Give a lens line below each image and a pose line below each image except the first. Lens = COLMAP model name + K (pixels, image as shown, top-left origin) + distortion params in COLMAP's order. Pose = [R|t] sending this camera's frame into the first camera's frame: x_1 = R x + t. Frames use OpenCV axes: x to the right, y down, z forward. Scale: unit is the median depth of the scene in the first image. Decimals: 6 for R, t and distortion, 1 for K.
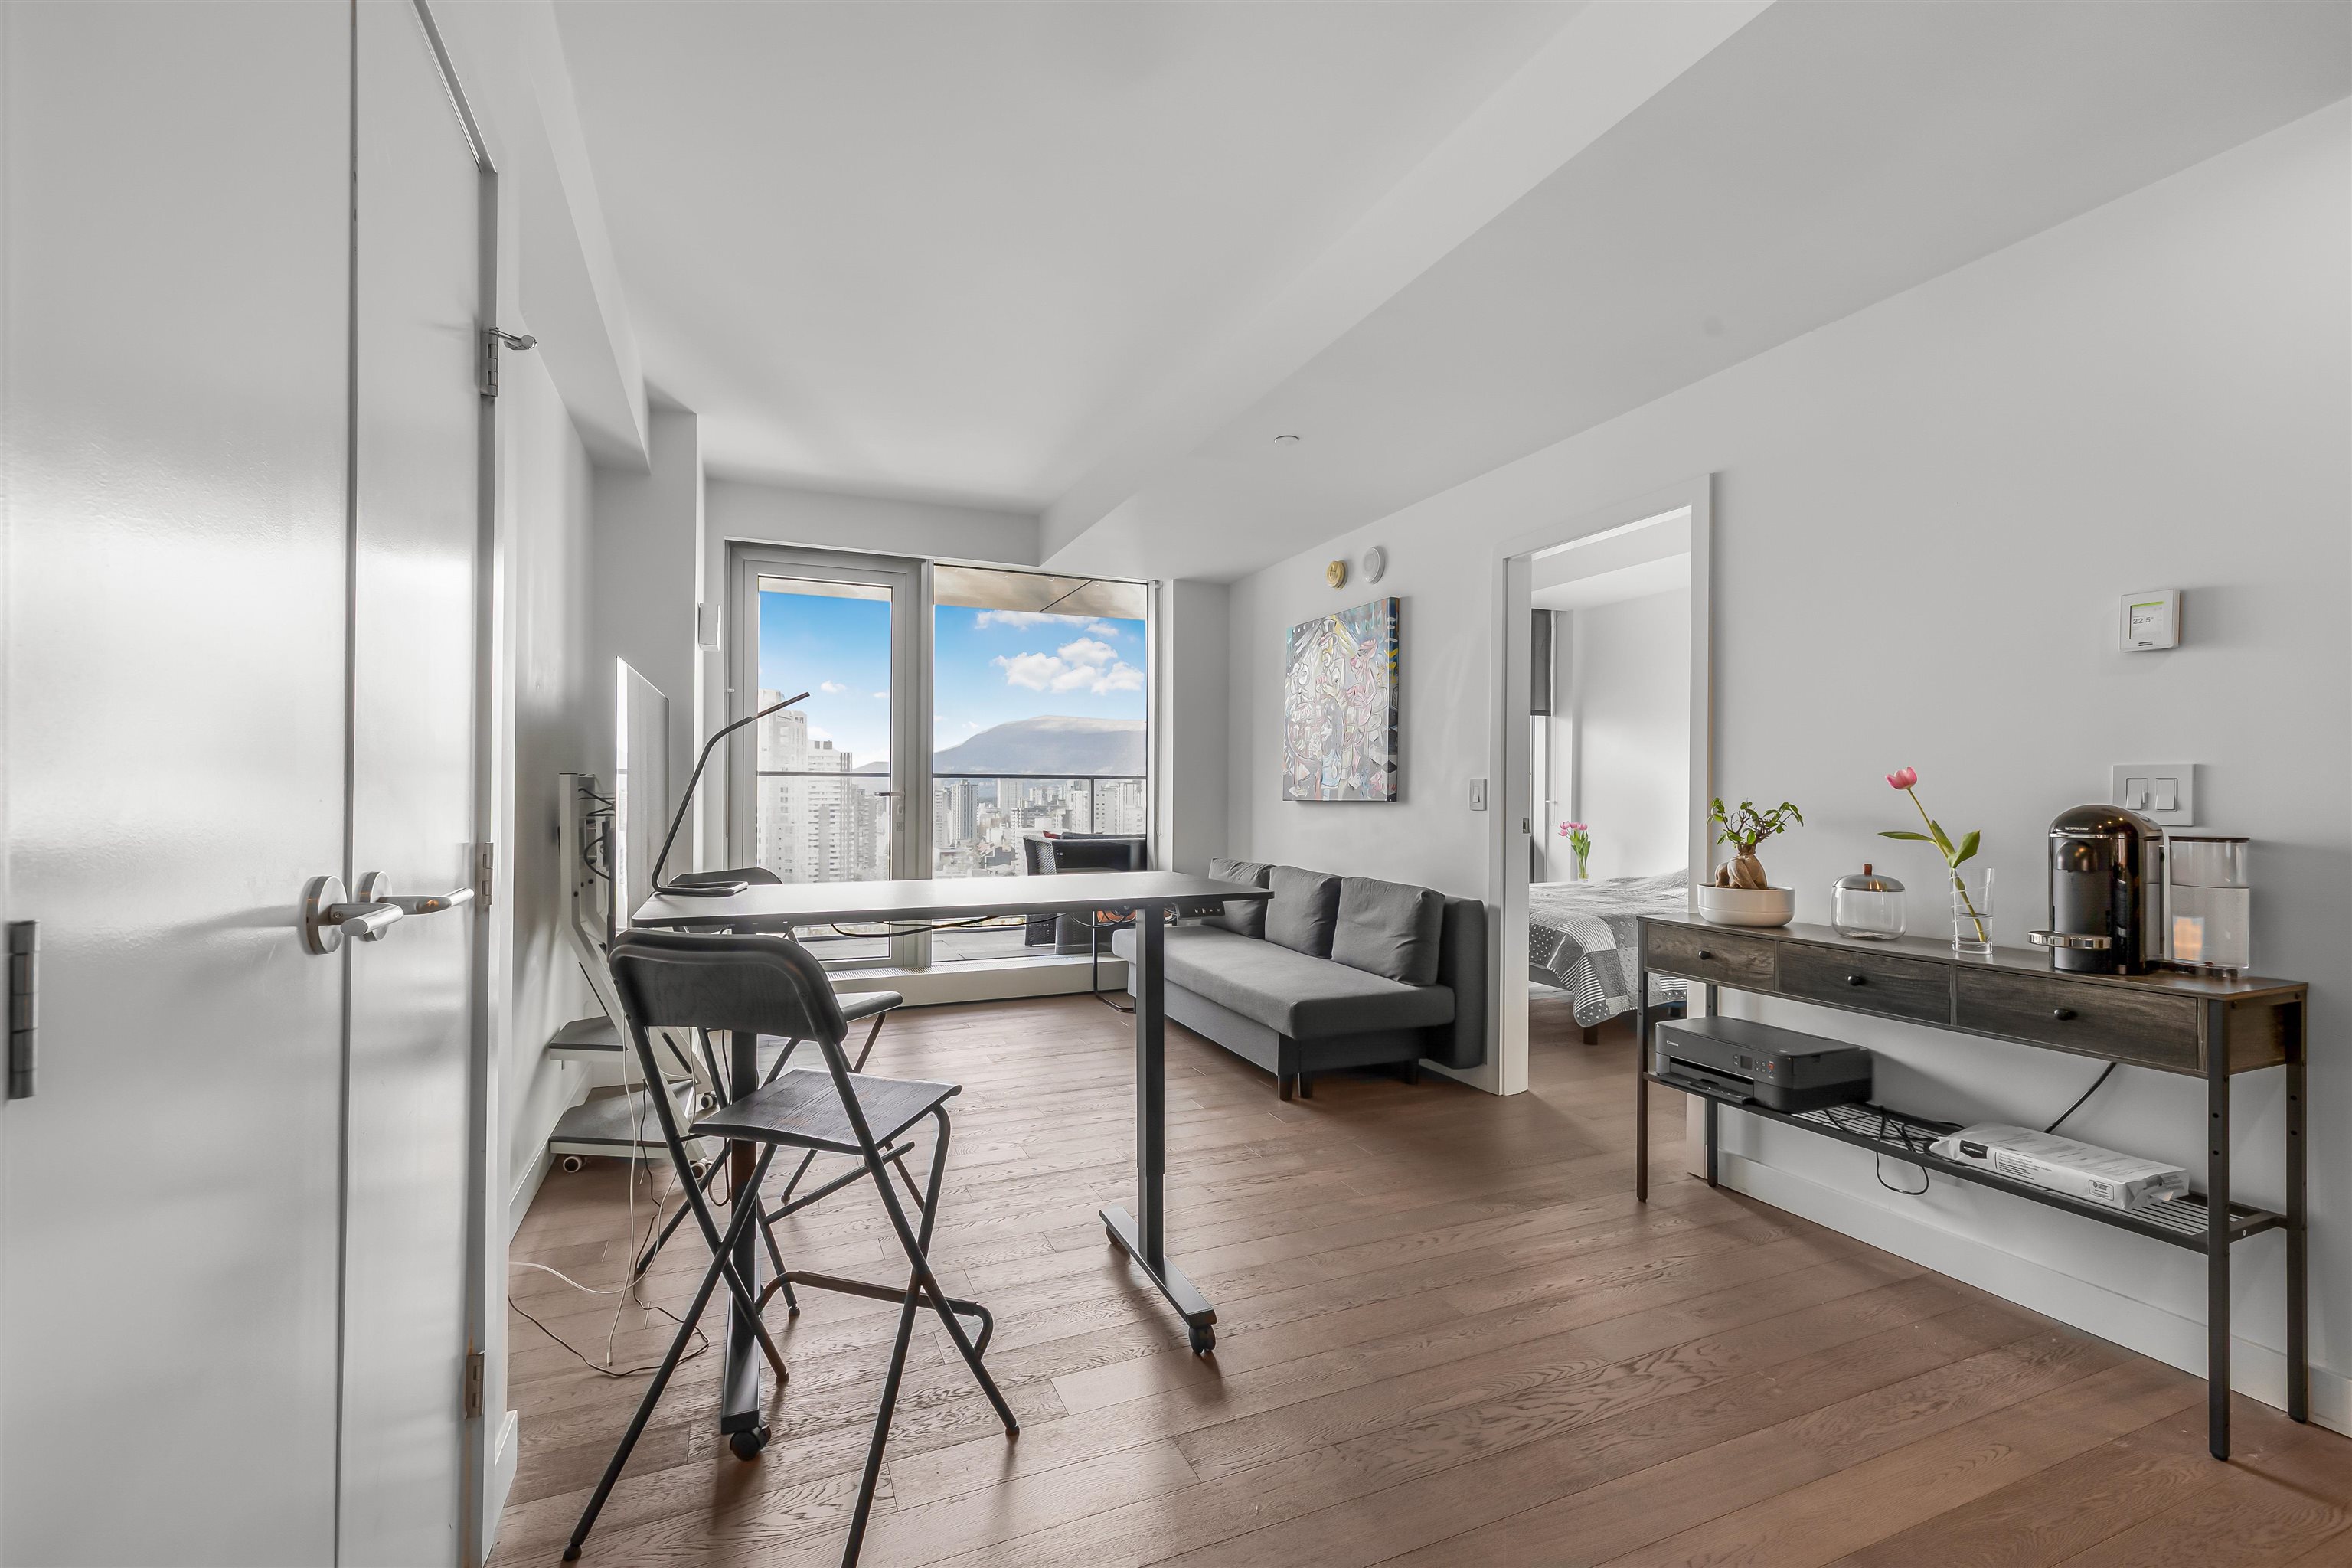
lens RADIAL K [[1005.3, 0, 1119.0], [0, 1005.3, 793.6], [0, 0, 1]] dist [0.001357, 0.000204]
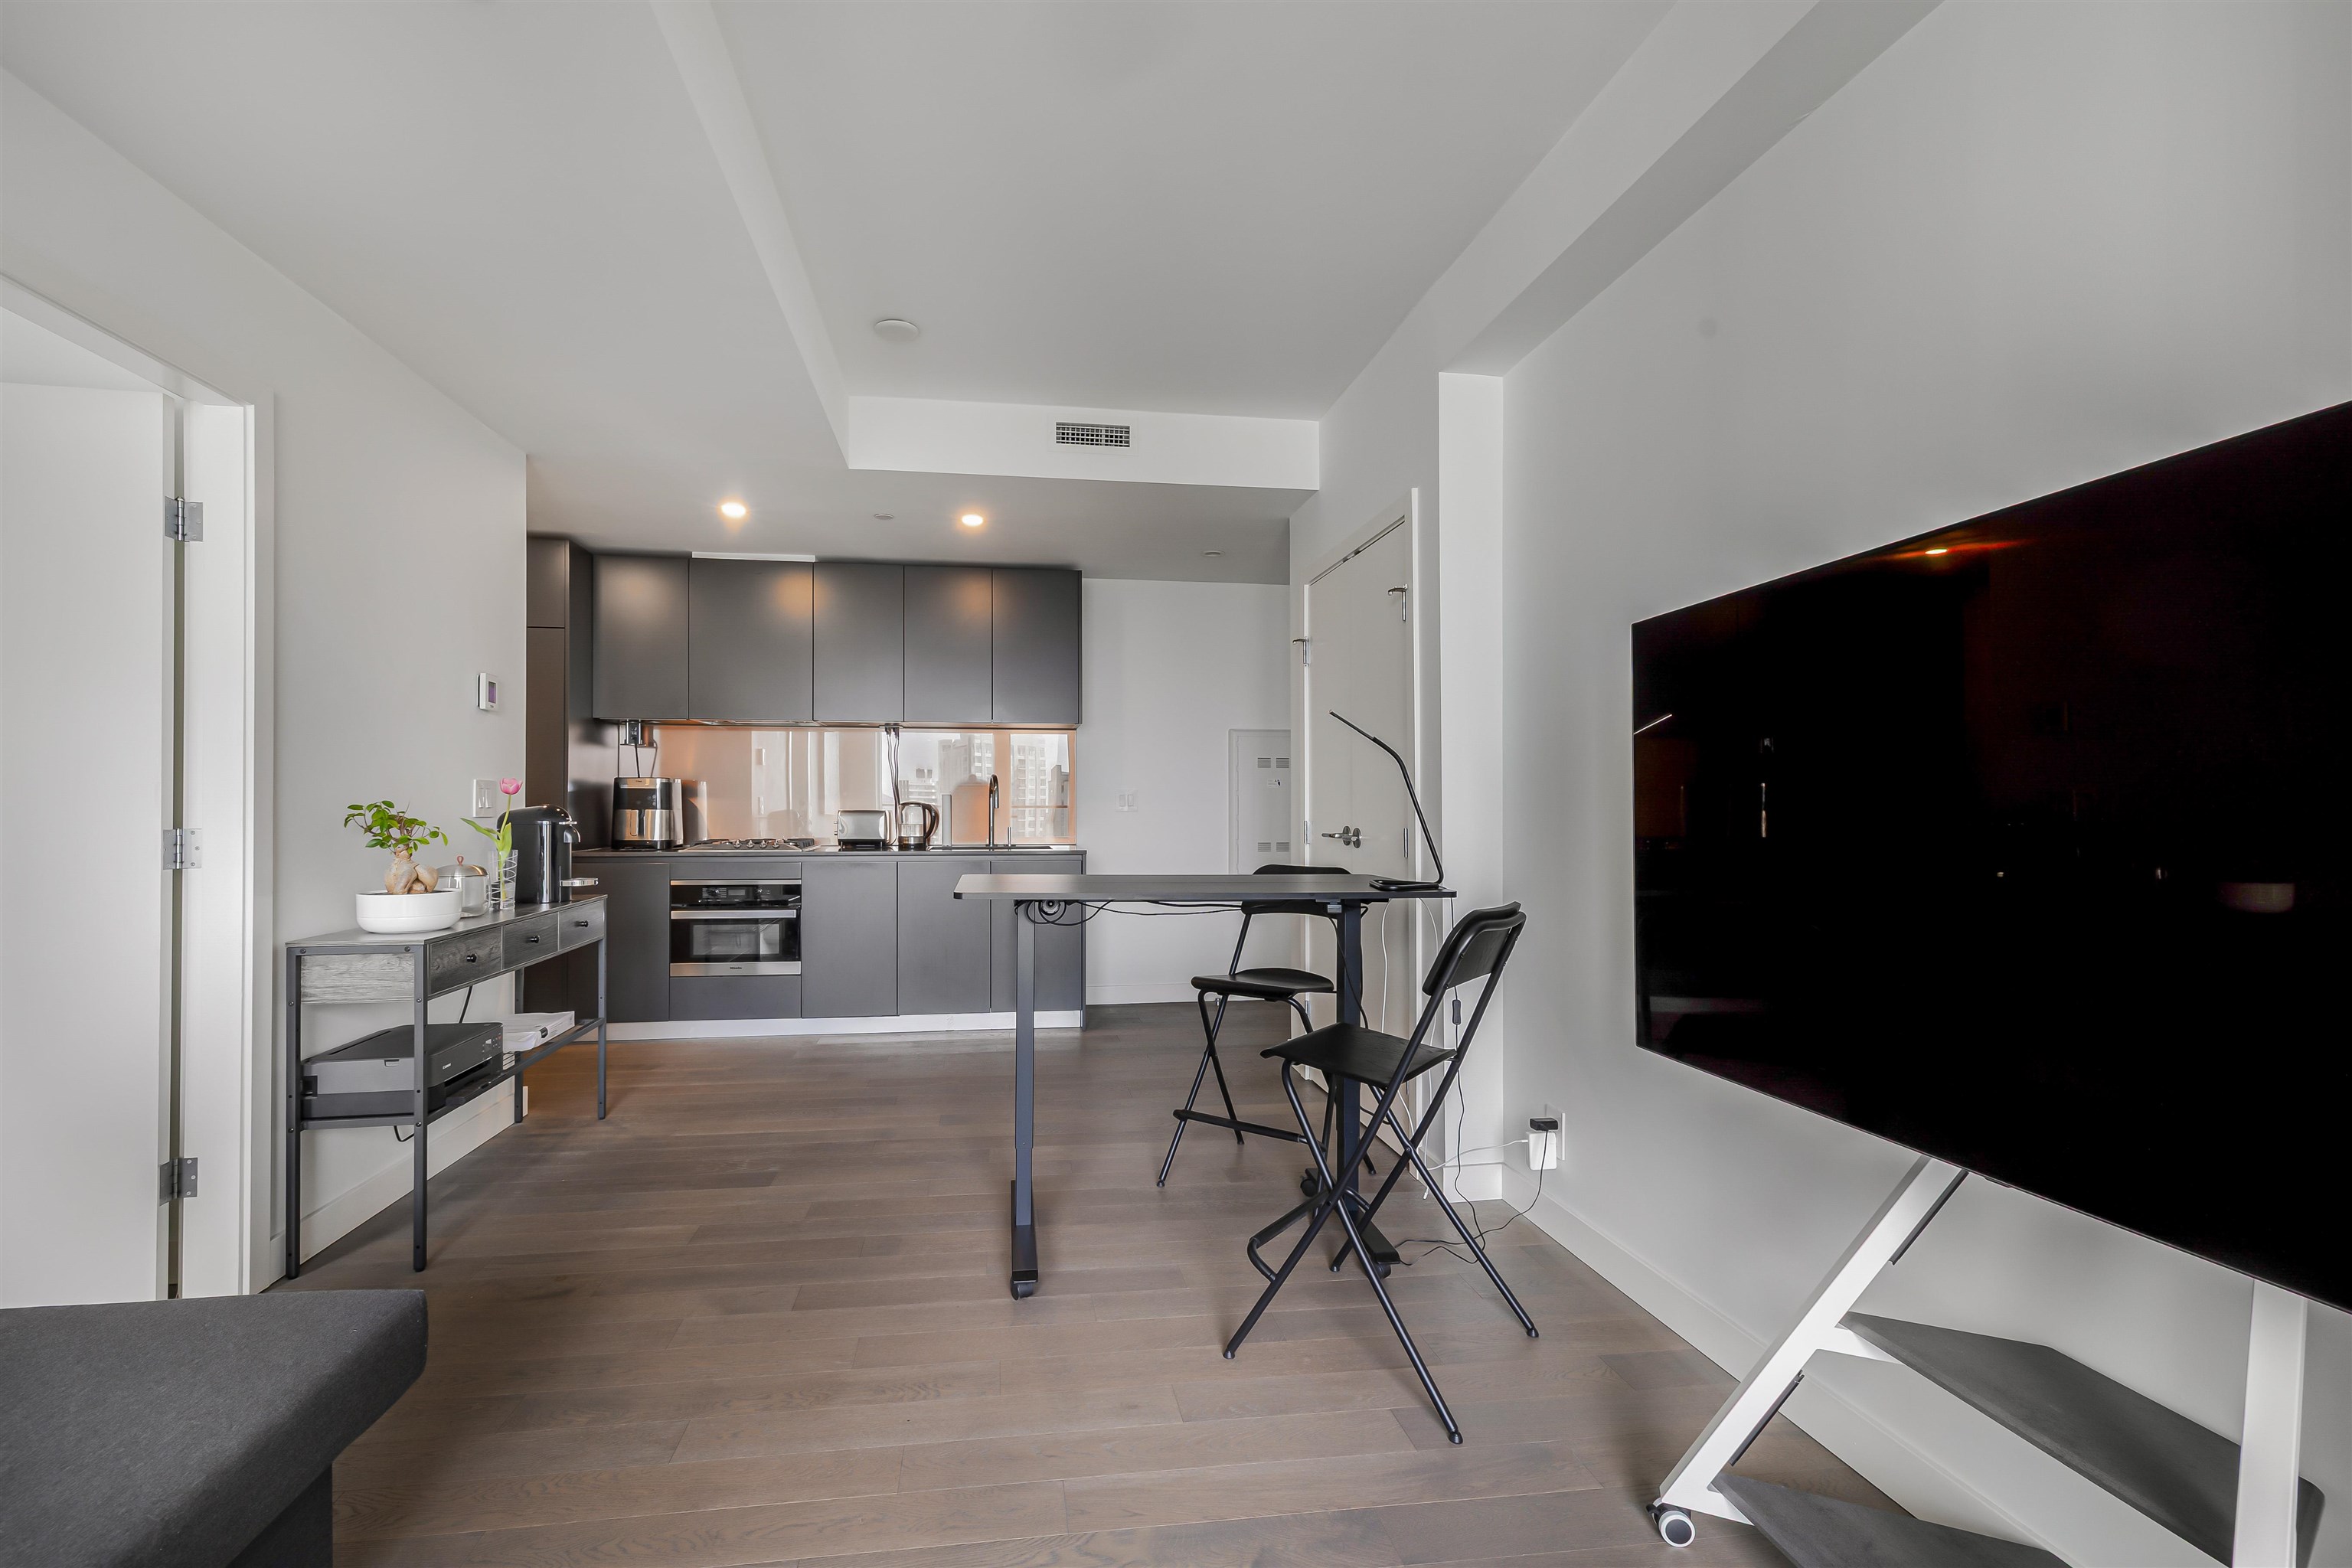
lens RADIAL K [[1005.3, 0, 1119.0], [0, 1005.3, 793.6], [0, 0, 1]] dist [0.001357, 0.000204]
pose [[-0.972952, -0.000194, 0.231006, -0.253667], [-0.003034, 0.999924, -0.011939, 0.009641], [-0.230986, -0.012317, -0.972879, 1.709483]]
